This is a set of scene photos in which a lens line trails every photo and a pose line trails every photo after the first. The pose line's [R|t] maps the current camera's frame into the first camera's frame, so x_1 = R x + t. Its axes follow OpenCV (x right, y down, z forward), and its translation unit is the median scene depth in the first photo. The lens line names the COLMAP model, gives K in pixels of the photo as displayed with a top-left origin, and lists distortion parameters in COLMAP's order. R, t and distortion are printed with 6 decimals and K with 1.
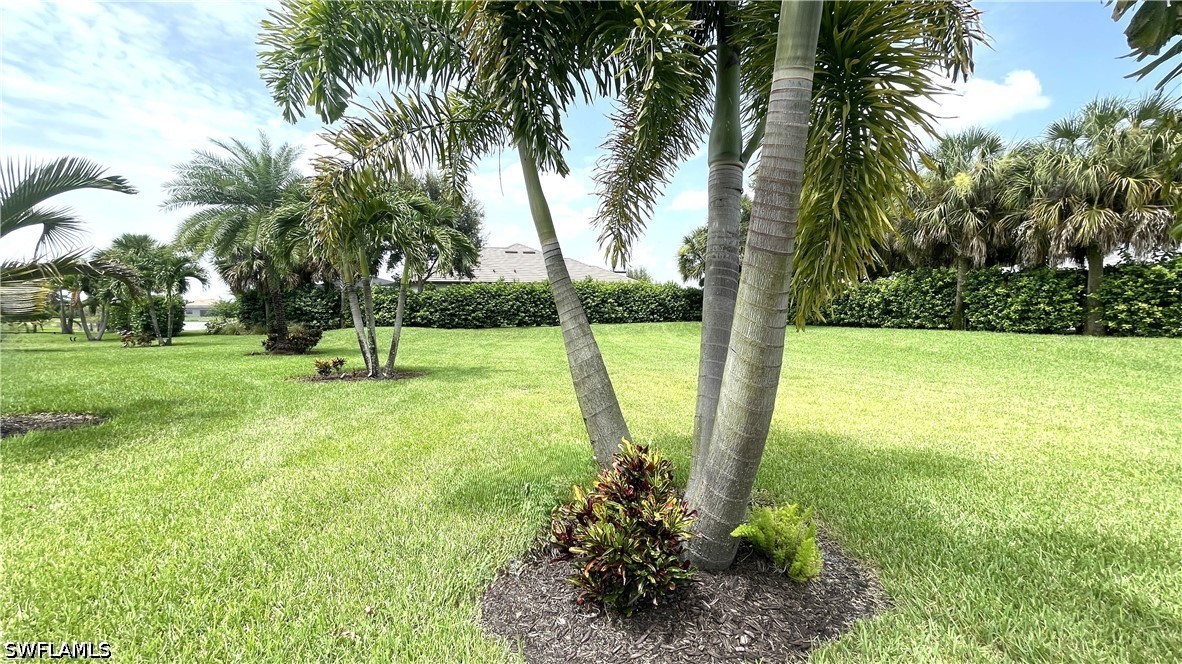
lens RADIAL K [[474.7, 0, 588.6], [0, 474.7, 336.3], [0, 0, 1]] dist [-0.002085, 0.000048]
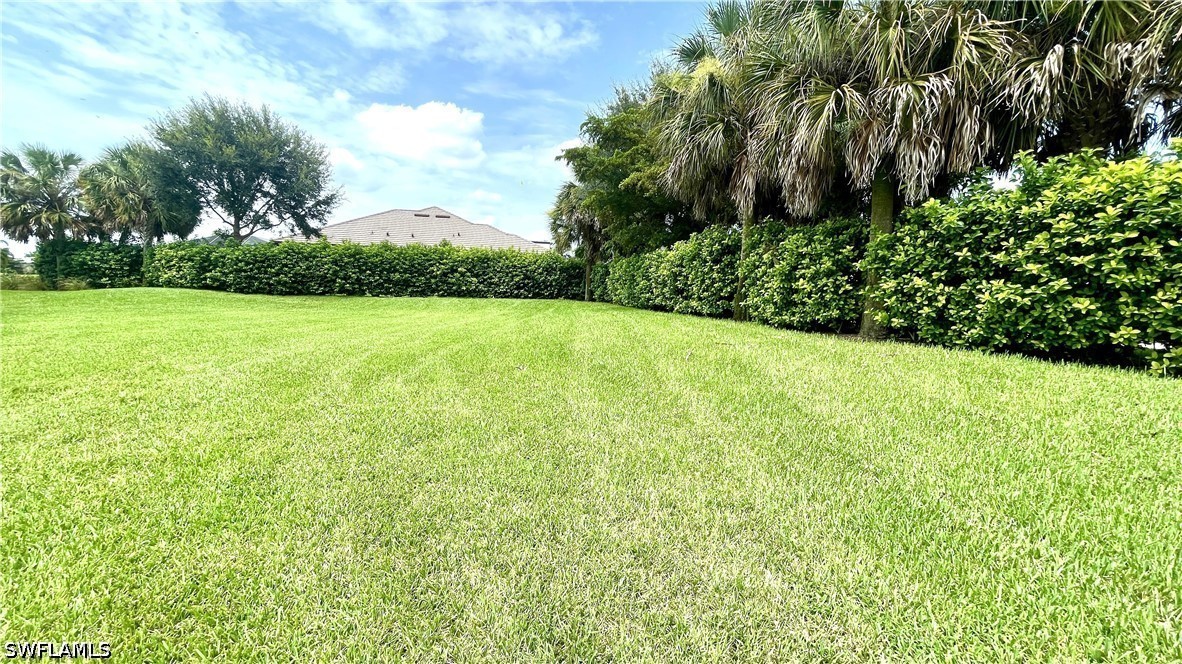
lens RADIAL K [[474.7, 0, 589.4], [0, 474.7, 332.0], [0, 0, 1]] dist [-0.002085, 0.000048]
pose [[0.996290, 0.049173, -0.070633, 0.325508], [-0.046858, 0.998321, 0.034064, -0.004613], [0.072189, -0.030628, 0.996921, 0.175656]]
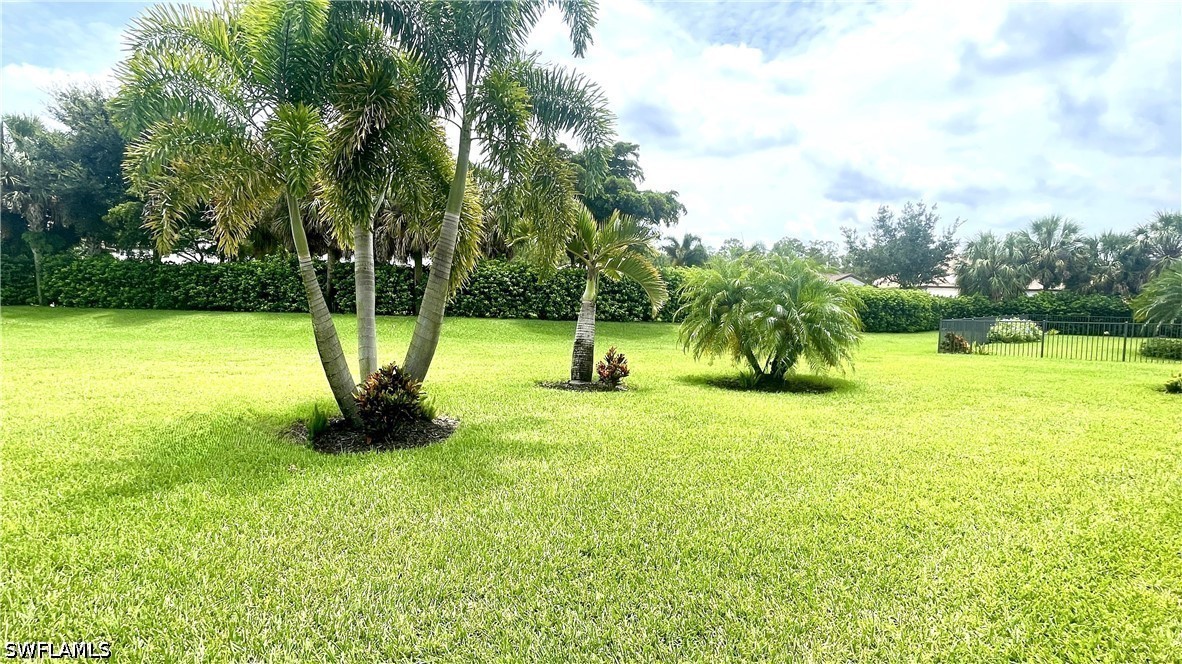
lens RADIAL K [[569.2, 0, 598.1], [0, 569.2, 338.4], [0, 0, 1]] dist [-0.029082, 0.004704]
pose [[0.363609, -0.048571, 0.930285, -0.118177], [0.022384, 0.998807, 0.043400, 0.001394], [-0.931283, 0.005043, 0.364262, -0.035034]]
